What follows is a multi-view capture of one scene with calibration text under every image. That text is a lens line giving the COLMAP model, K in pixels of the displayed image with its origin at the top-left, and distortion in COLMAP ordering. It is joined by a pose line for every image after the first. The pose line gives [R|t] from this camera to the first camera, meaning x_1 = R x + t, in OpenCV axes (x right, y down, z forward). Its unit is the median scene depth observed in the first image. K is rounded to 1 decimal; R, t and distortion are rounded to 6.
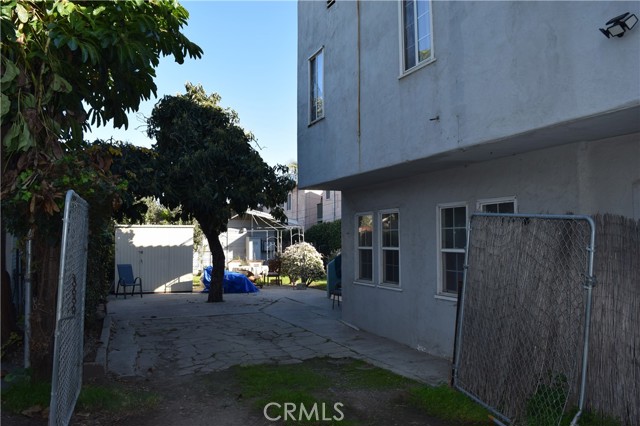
lens RADIAL K [[505.5, 0, 320.0], [0, 505.5, 208.4], [0, 0, 1]] dist [-0.094618, 0.022066]
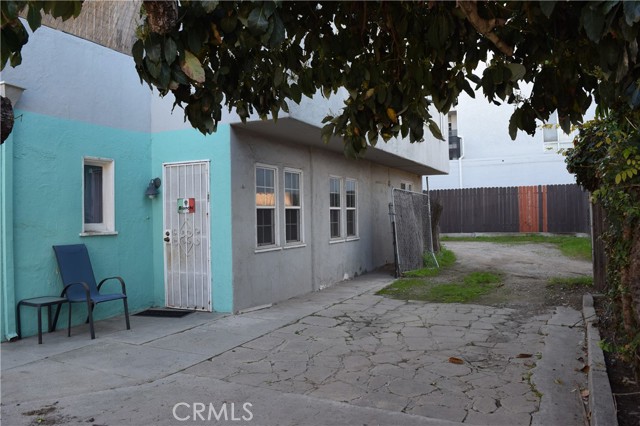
lens RADIAL K [[505.5, 0, 320.0], [0, 505.5, 208.4], [0, 0, 1]] dist [-0.094618, 0.022066]
pose [[-0.646752, 0.024399, 0.762310, -0.475419], [-0.028976, 0.997981, -0.056525, 0.097832], [-0.762150, -0.058647, -0.644739, 1.143690]]
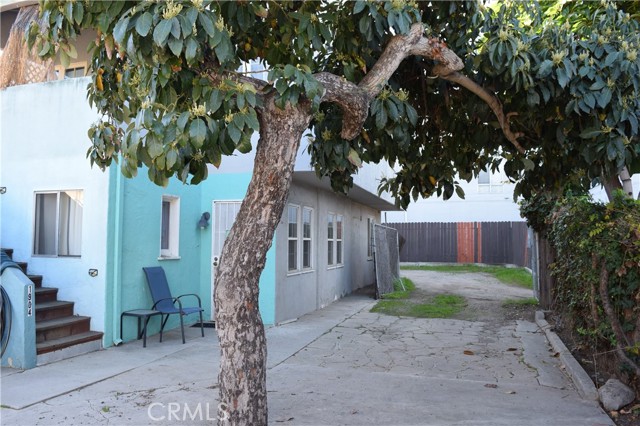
lens RADIAL K [[505.5, 0, 320.0], [0, 505.5, 208.4], [0, 0, 1]] dist [-0.094618, 0.022066]
pose [[-0.758536, 0.039094, 0.650457, -0.486675], [-0.047186, 0.992283, -0.114665, 0.103201], [-0.649921, -0.117670, -0.750838, 1.355256]]
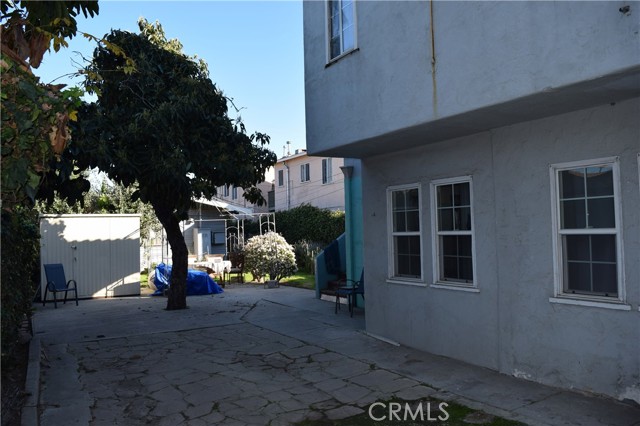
lens RADIAL K [[505.5, 0, 320.0], [0, 505.5, 208.4], [0, 0, 1]] dist [-0.094618, 0.022066]
pose [[0.990986, -0.014204, 0.133210, -0.101983], [0.012125, 0.999792, 0.016410, 0.021982], [-0.133415, -0.014647, 0.990952, 0.228616]]
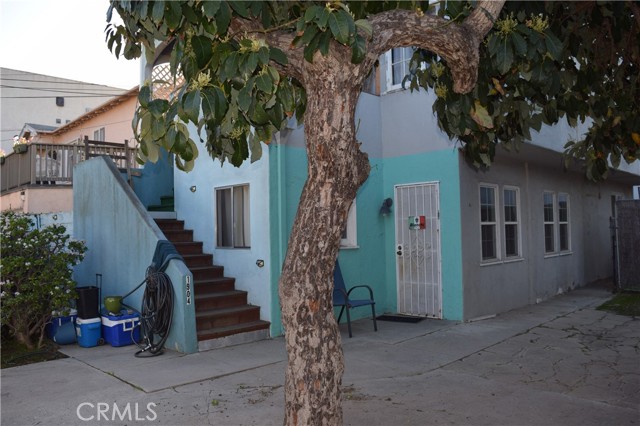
lens RADIAL K [[505.5, 0, 320.0], [0, 505.5, 208.4], [0, 0, 1]] dist [-0.094618, 0.022066]
pose [[-0.349916, 0.050292, 0.935430, -0.497596], [-0.039249, 0.996894, -0.068278, 0.096980], [-0.935959, -0.060606, -0.346855, 1.234872]]
